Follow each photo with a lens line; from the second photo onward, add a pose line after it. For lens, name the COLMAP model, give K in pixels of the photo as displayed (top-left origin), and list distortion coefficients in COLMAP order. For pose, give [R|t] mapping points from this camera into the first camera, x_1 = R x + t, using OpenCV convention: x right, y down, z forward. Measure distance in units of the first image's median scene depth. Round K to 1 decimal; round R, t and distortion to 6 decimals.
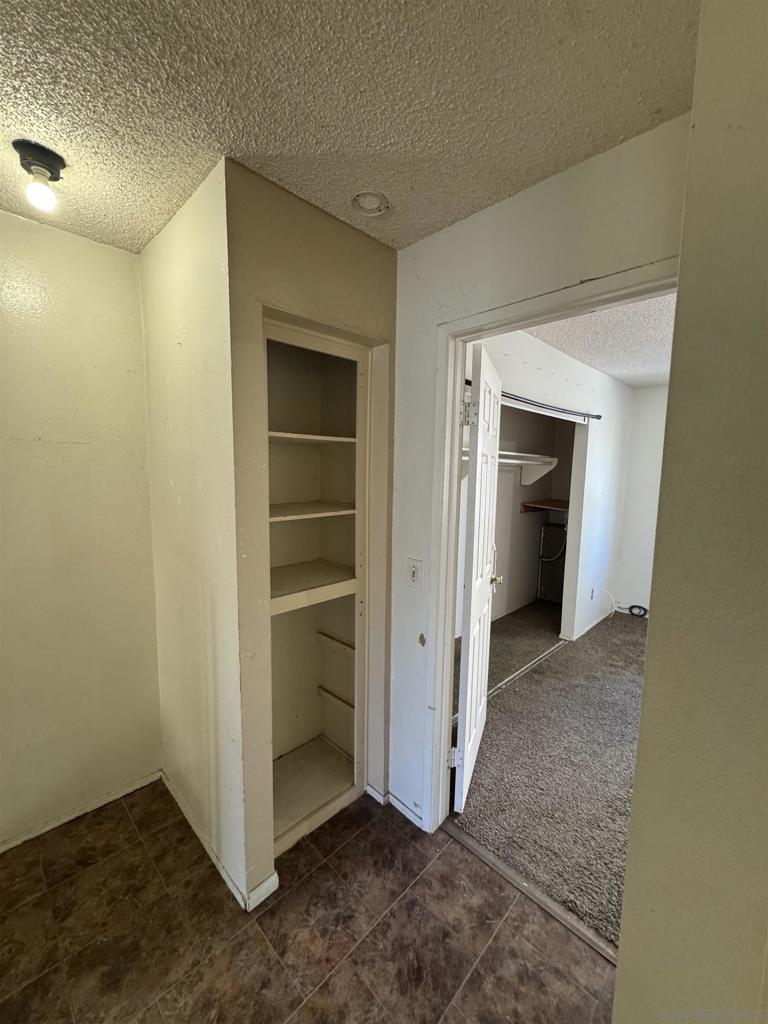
lens RADIAL K [[411.3, 0, 384.7], [0, 411.3, 510.7], [0, 0, 1]] dist [-0.001567, -0.000056]
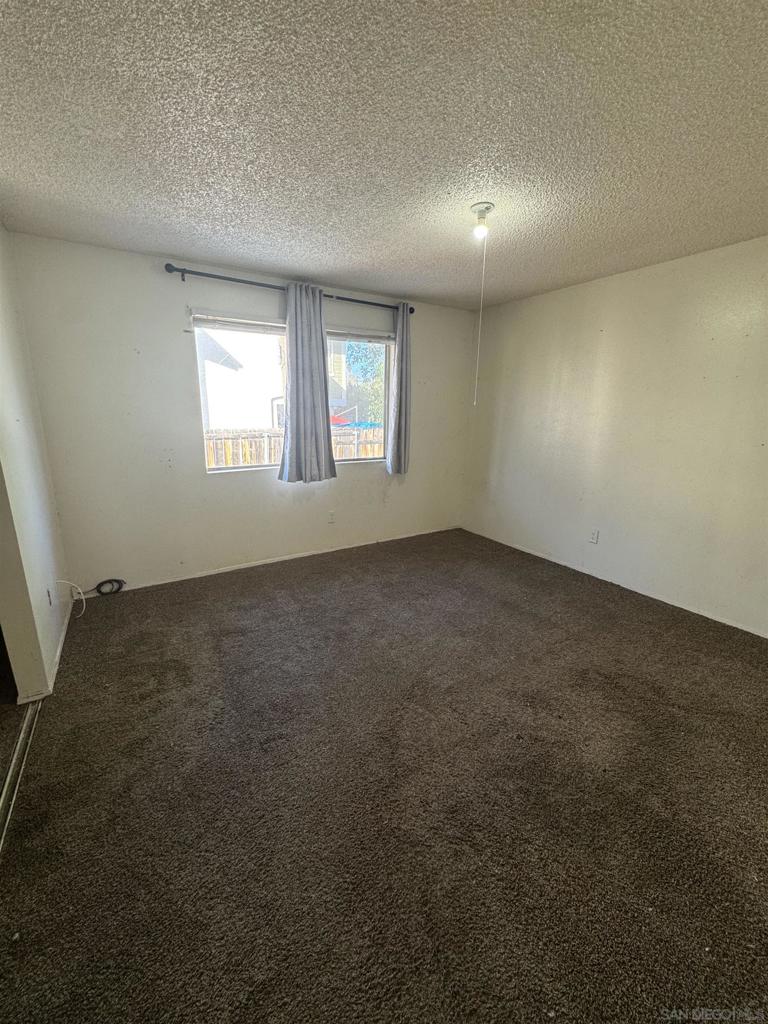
lens RADIAL K [[411.3, 0, 384.7], [0, 411.3, 510.7], [0, 0, 1]] dist [-0.001567, -0.000056]
pose [[0.228363, -0.255831, 0.939362, 0.235828], [0.093302, 0.966167, 0.240450, -0.026431], [-0.969095, 0.032734, 0.244506, 0.937229]]
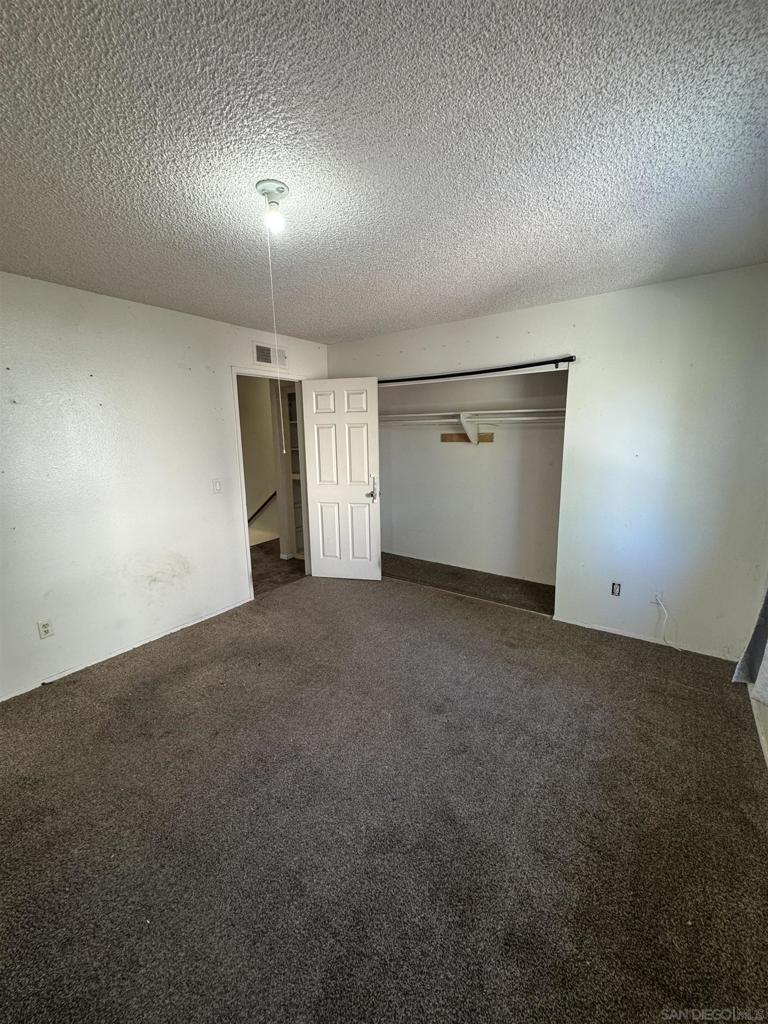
lens RADIAL K [[411.3, 0, 384.7], [0, 411.3, 510.7], [0, 0, 1]] dist [-0.001567, -0.000056]
pose [[0.163666, 0.168613, -0.972000, 2.705258], [-0.084802, 0.984043, 0.156423, -0.050882], [0.982864, 0.056826, 0.175353, 1.043540]]
